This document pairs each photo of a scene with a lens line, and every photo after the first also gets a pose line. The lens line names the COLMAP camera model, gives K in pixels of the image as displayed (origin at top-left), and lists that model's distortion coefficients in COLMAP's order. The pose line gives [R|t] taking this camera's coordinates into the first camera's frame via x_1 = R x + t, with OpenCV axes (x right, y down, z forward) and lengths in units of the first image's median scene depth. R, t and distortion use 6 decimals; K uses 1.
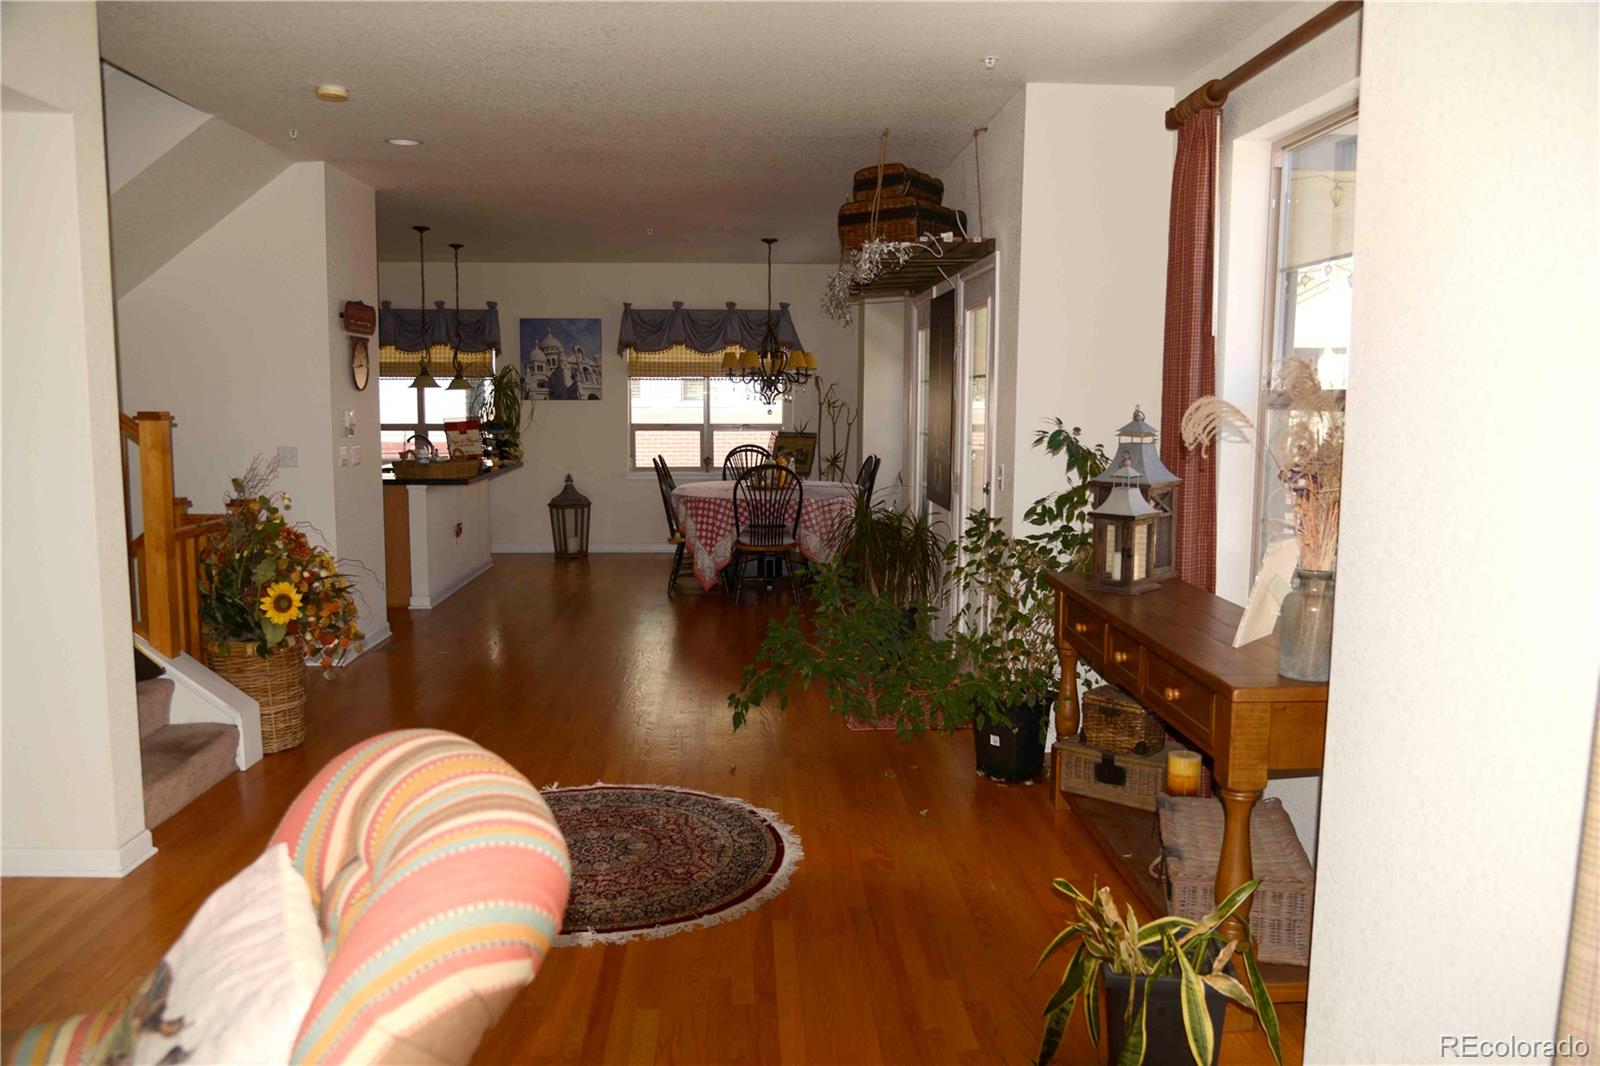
lens RADIAL K [[1218.0, 0, 787.5], [0, 1218.0, 536.2], [0, 0, 1]] dist [-0.034000, 0.006526]
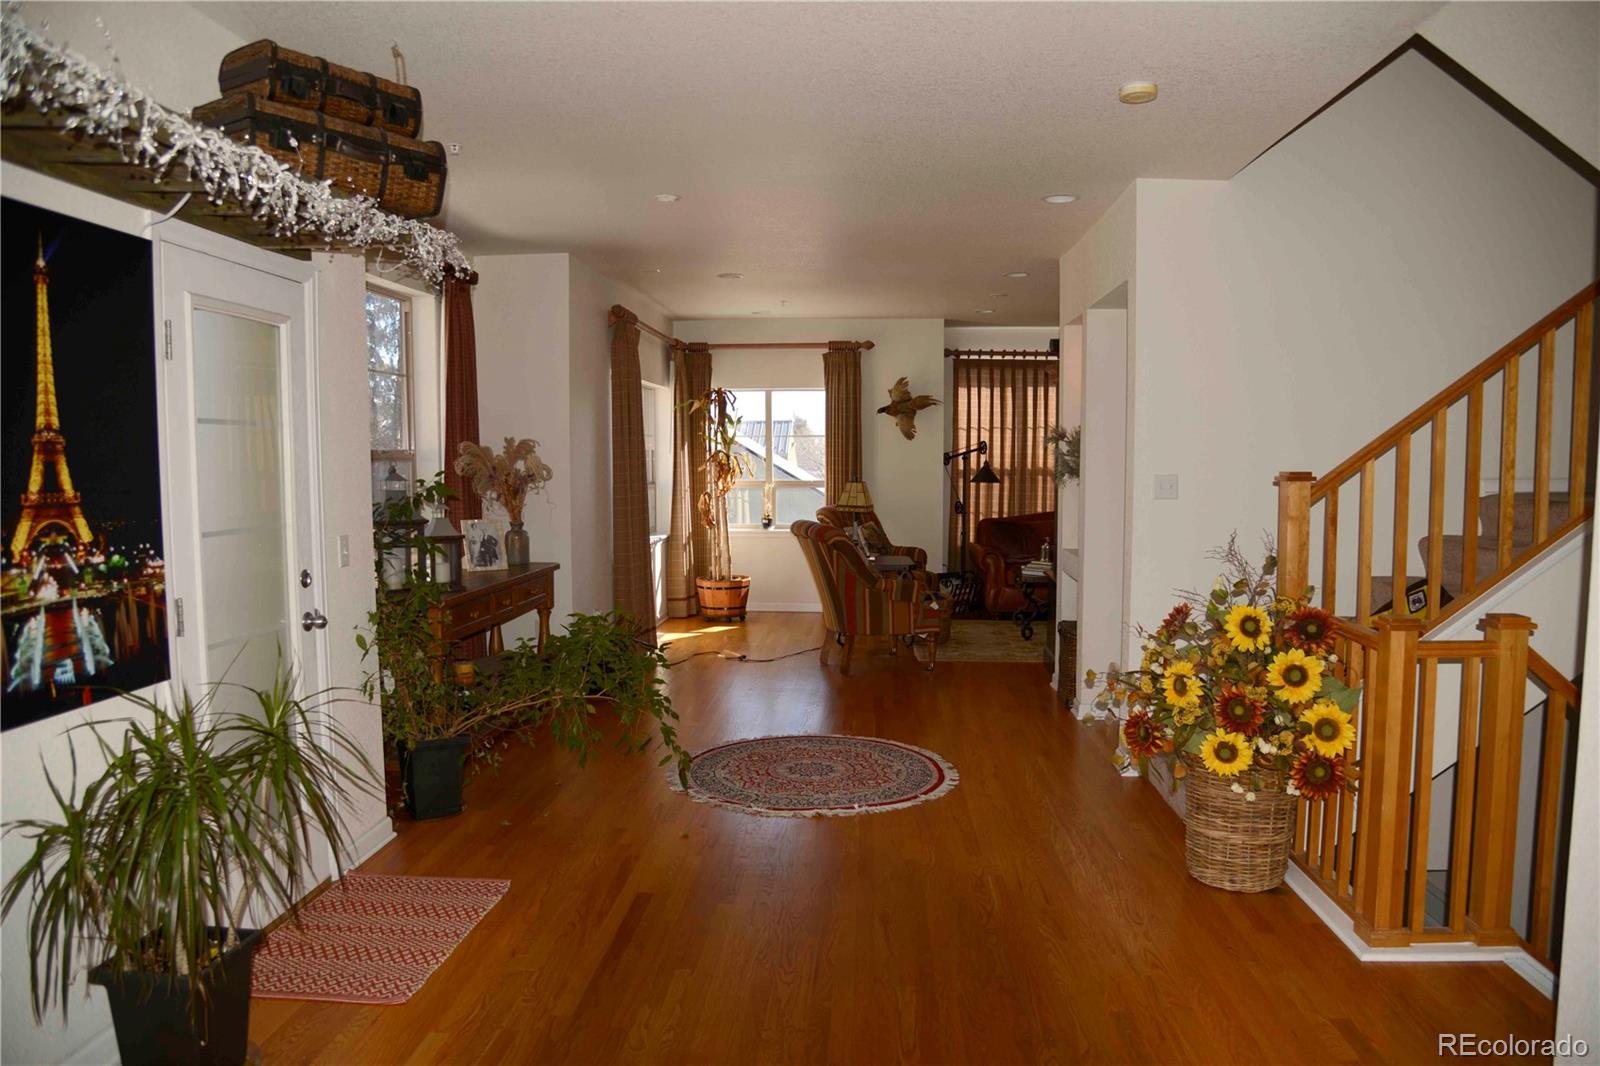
lens RADIAL K [[1087.7, 0, 799.7], [0, 1087.7, 537.3], [0, 0, 1]] dist [-0.034770, 0.000885]
pose [[-0.994929, -0.006382, 0.100376, -0.104727], [0.012487, 0.982426, 0.186233, -0.096597], [-0.099800, 0.186542, -0.977365, 0.852081]]
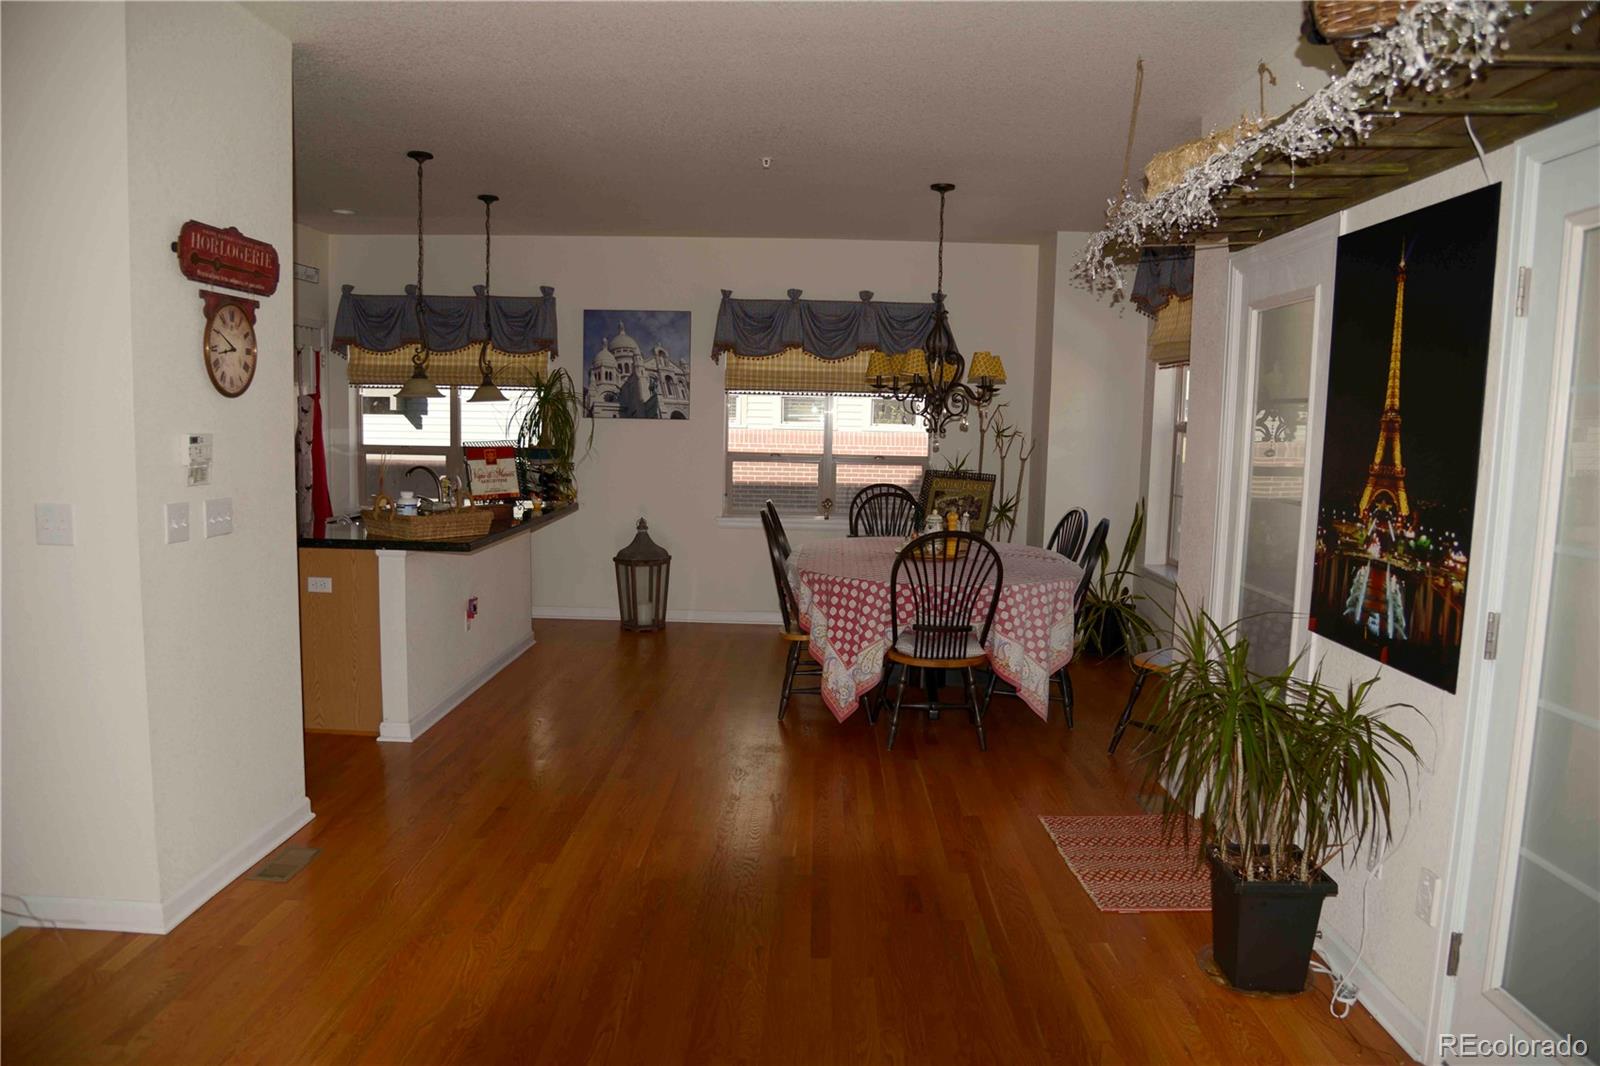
lens RADIAL K [[1087.7, 0, 808.0], [0, 1087.7, 530.9], [0, 0, 1]] dist [-0.034770, 0.000885]
pose [[0.998611, 0.024163, -0.046828, -0.047884], [-0.024621, 0.999654, -0.009224, -0.040297], [0.046589, 0.010364, 0.998860, 0.344756]]
